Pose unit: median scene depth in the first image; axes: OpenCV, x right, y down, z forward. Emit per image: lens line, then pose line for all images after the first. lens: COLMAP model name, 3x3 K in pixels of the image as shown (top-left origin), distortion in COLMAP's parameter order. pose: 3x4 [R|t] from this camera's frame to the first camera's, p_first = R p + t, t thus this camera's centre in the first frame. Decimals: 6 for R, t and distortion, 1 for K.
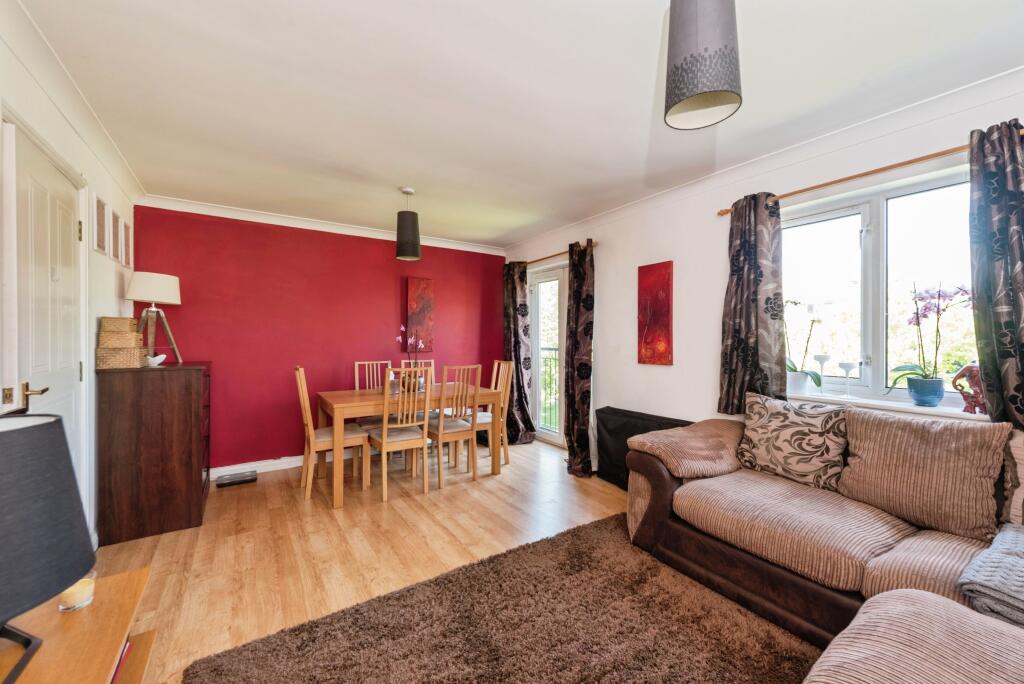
lens RADIAL K [[401.0, 0, 512.0], [0, 401.0, 342.0], [0, 0, 1]] dist [0.000599, 0.000082]
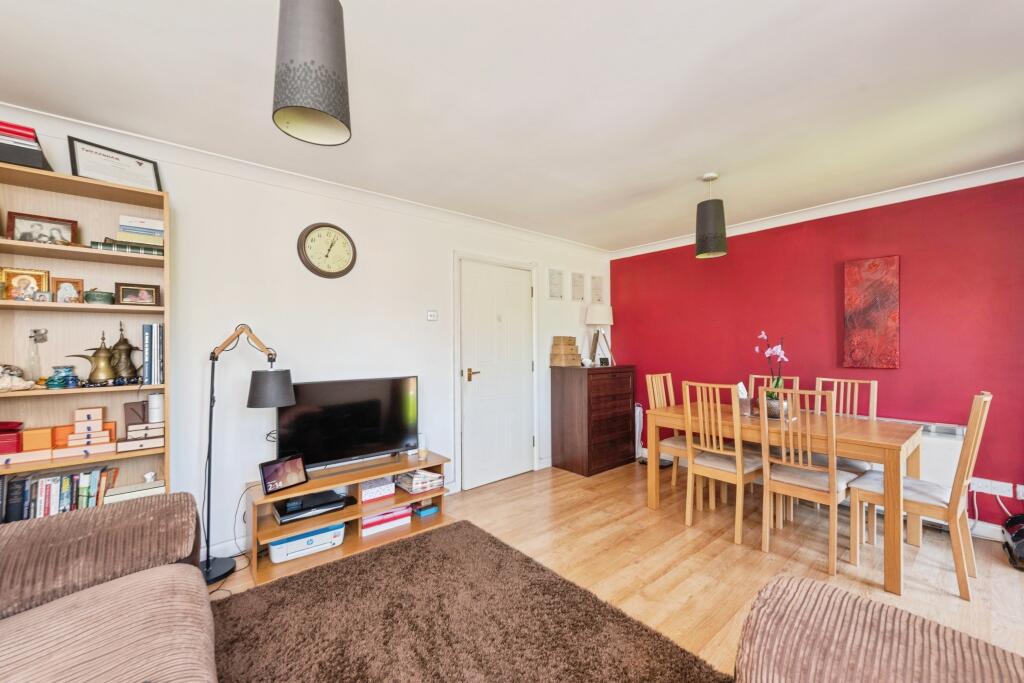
lens RADIAL K [[401.0, 0, 512.0], [0, 401.0, 341.5], [0, 0, 1]] dist [0.000599, 0.000082]
pose [[0.093501, -0.013270, -0.995531, 0.552145], [-0.001226, 0.999909, -0.013443, -0.012058], [0.995618, 0.002477, 0.093476, 0.497366]]
